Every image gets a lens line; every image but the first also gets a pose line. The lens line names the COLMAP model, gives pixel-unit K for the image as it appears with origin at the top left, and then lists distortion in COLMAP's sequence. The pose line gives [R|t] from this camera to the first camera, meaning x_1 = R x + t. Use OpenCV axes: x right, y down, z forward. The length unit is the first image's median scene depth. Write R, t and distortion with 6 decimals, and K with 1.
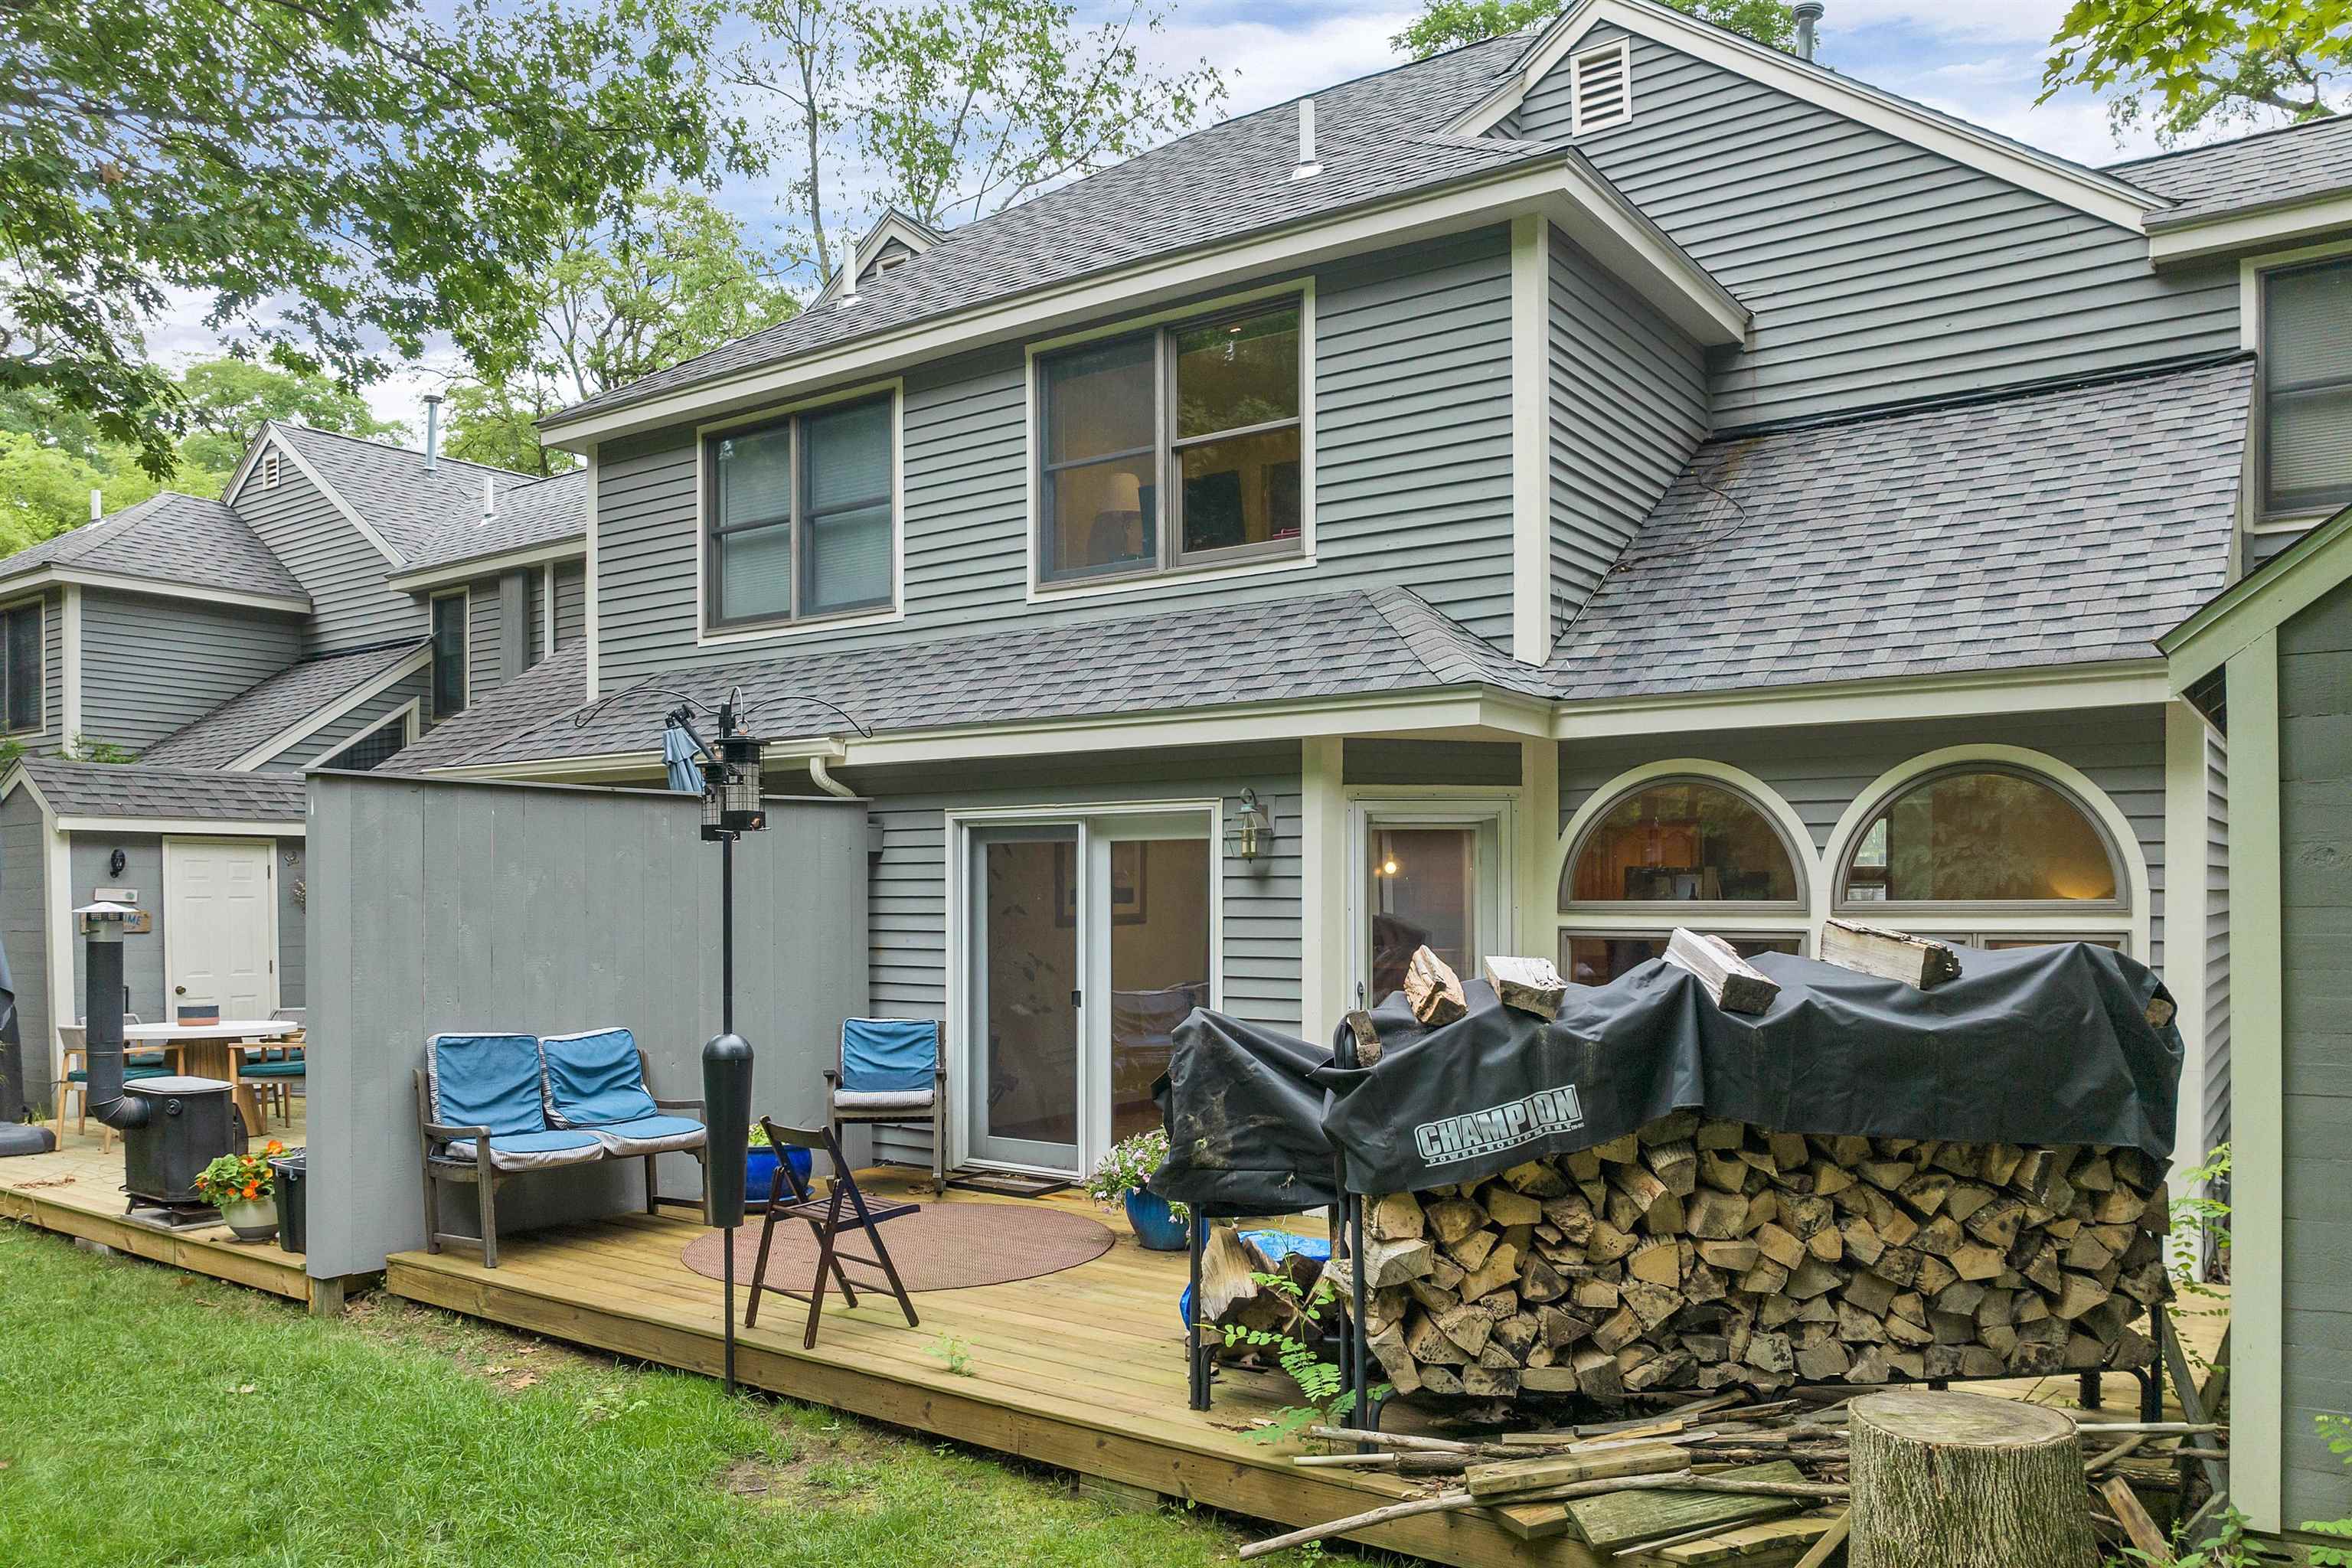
lens RADIAL K [[1664.9, 0, 1175.1], [0, 1664.9, 894.9], [0, 0, 1]] dist [-0.043363, 0.007333]
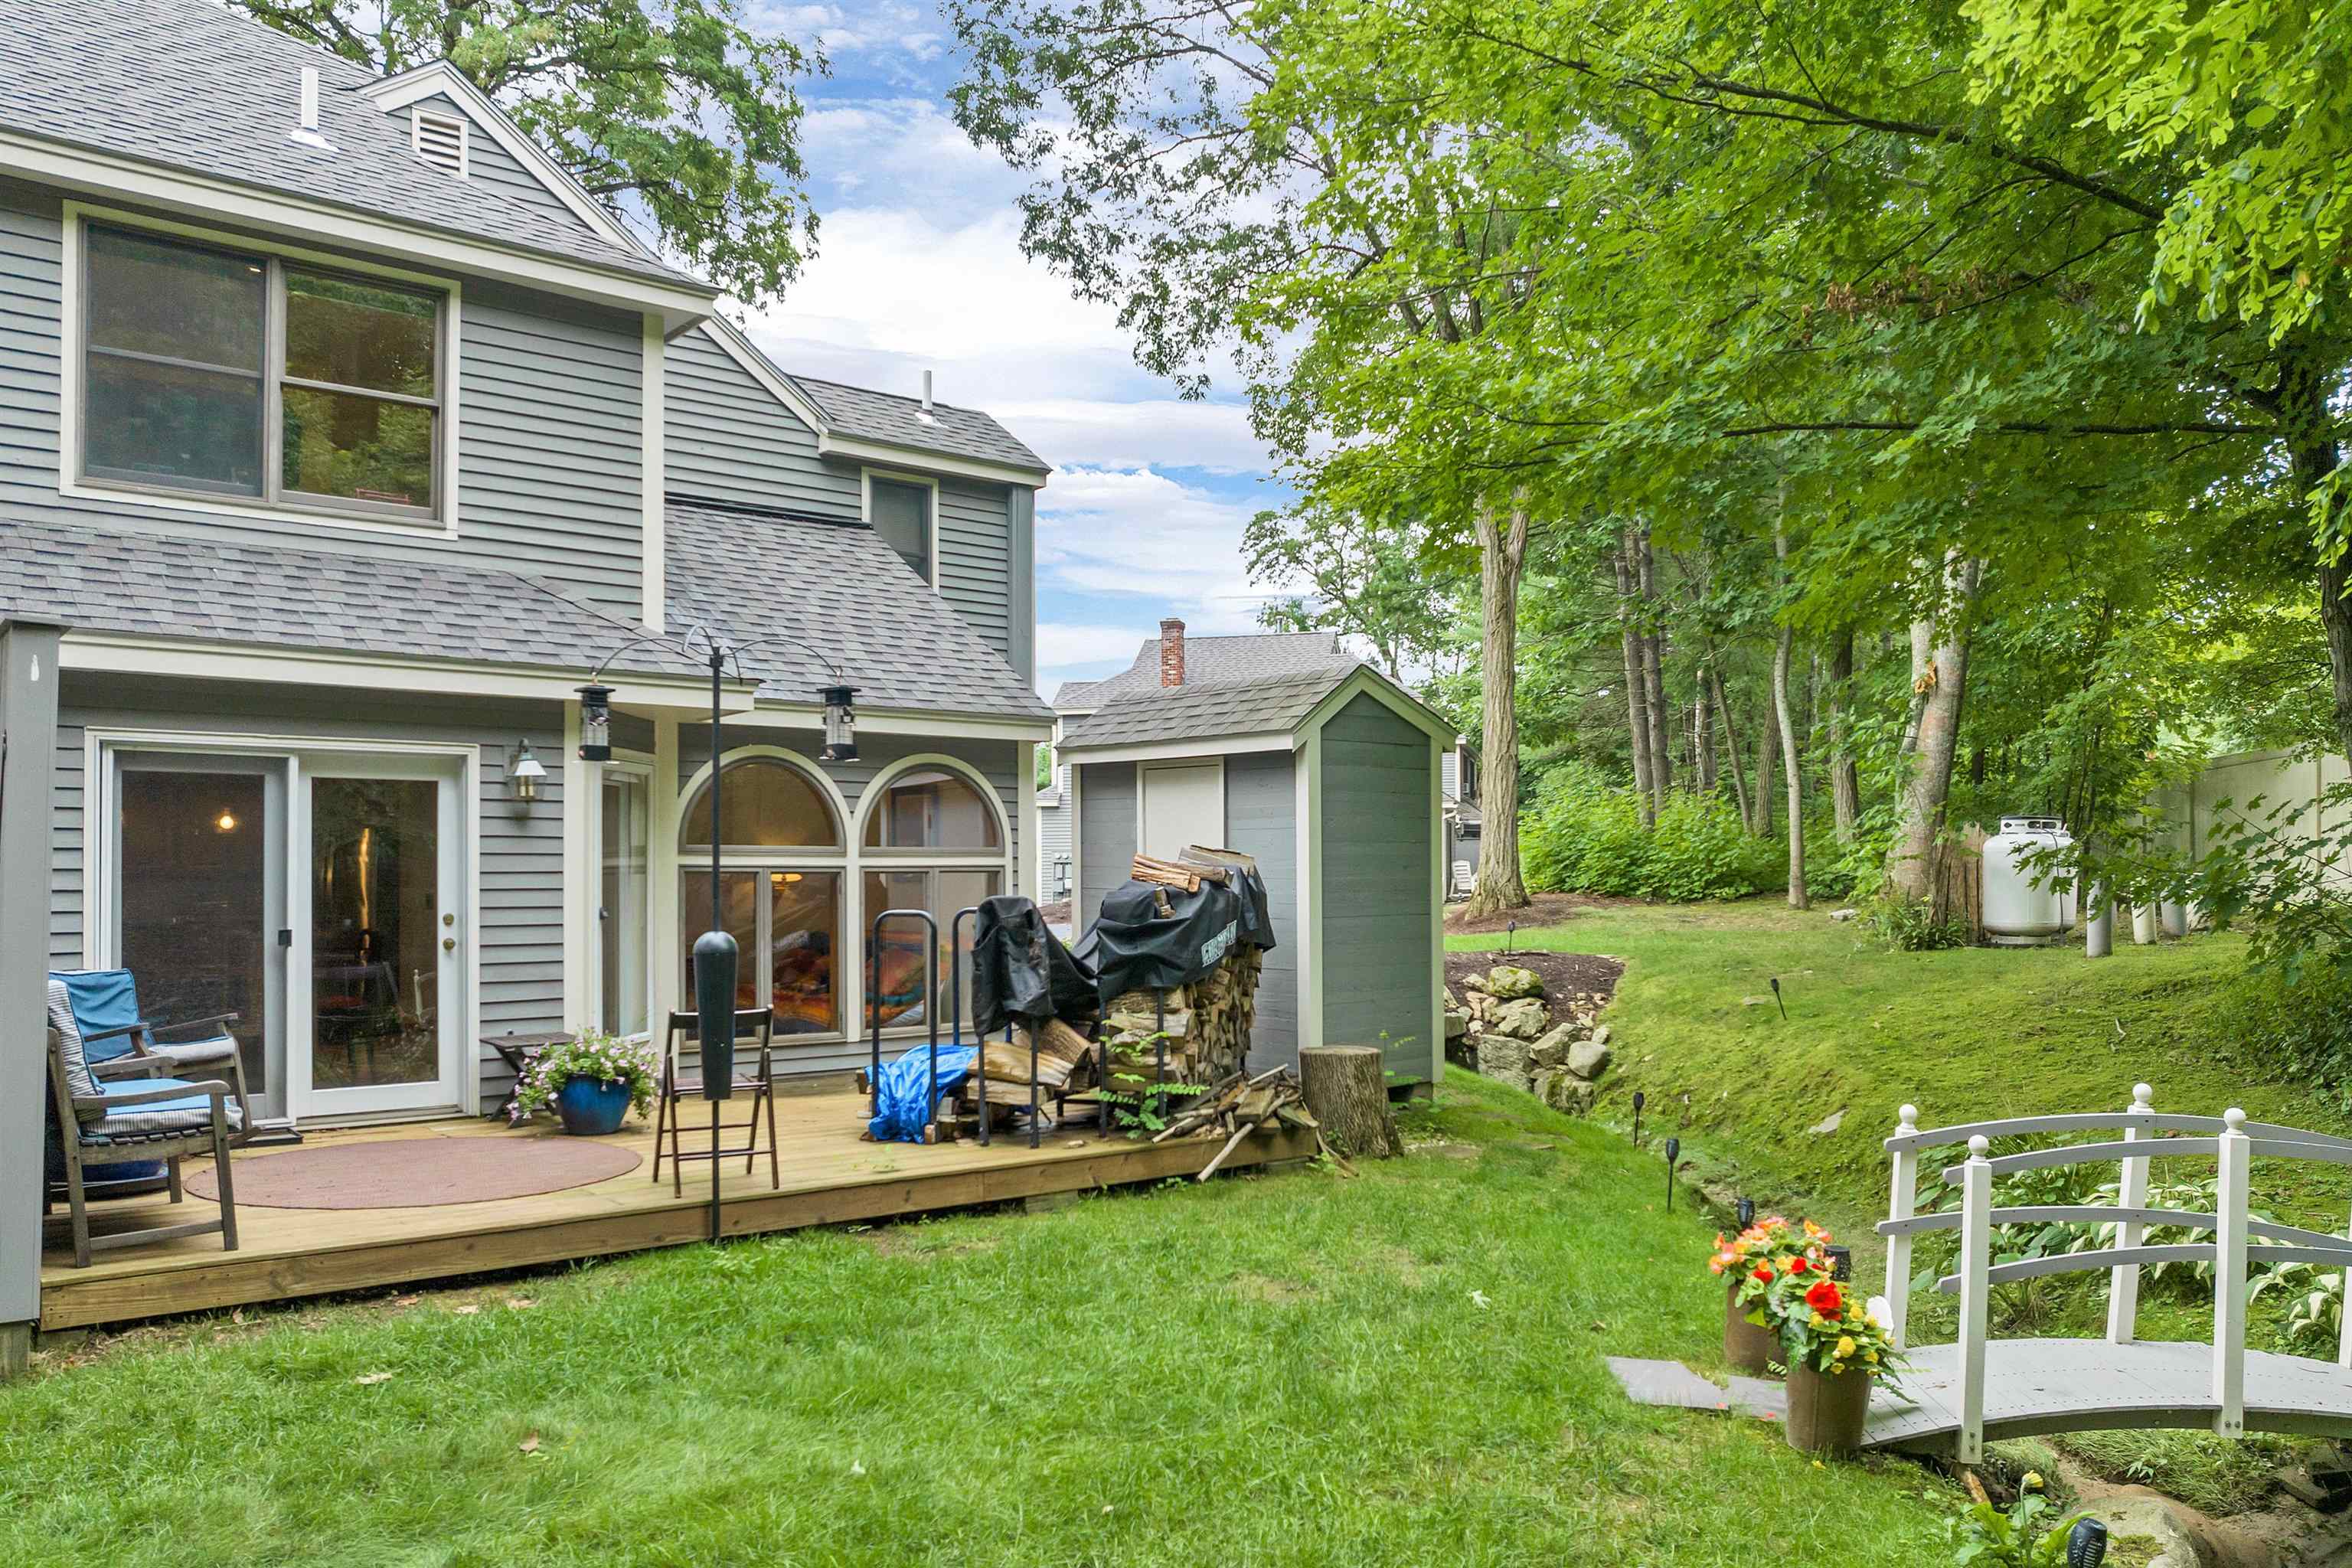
lens RADIAL K [[1664.9, 0, 1176.6], [0, 1664.9, 785.5], [0, 0, 1]] dist [-0.043363, 0.007333]
pose [[0.269297, 0.057853, 0.961318, -0.832984], [0.006896, 0.998053, -0.061995, 0.036781], [-0.963033, 0.023325, 0.268373, 0.245719]]
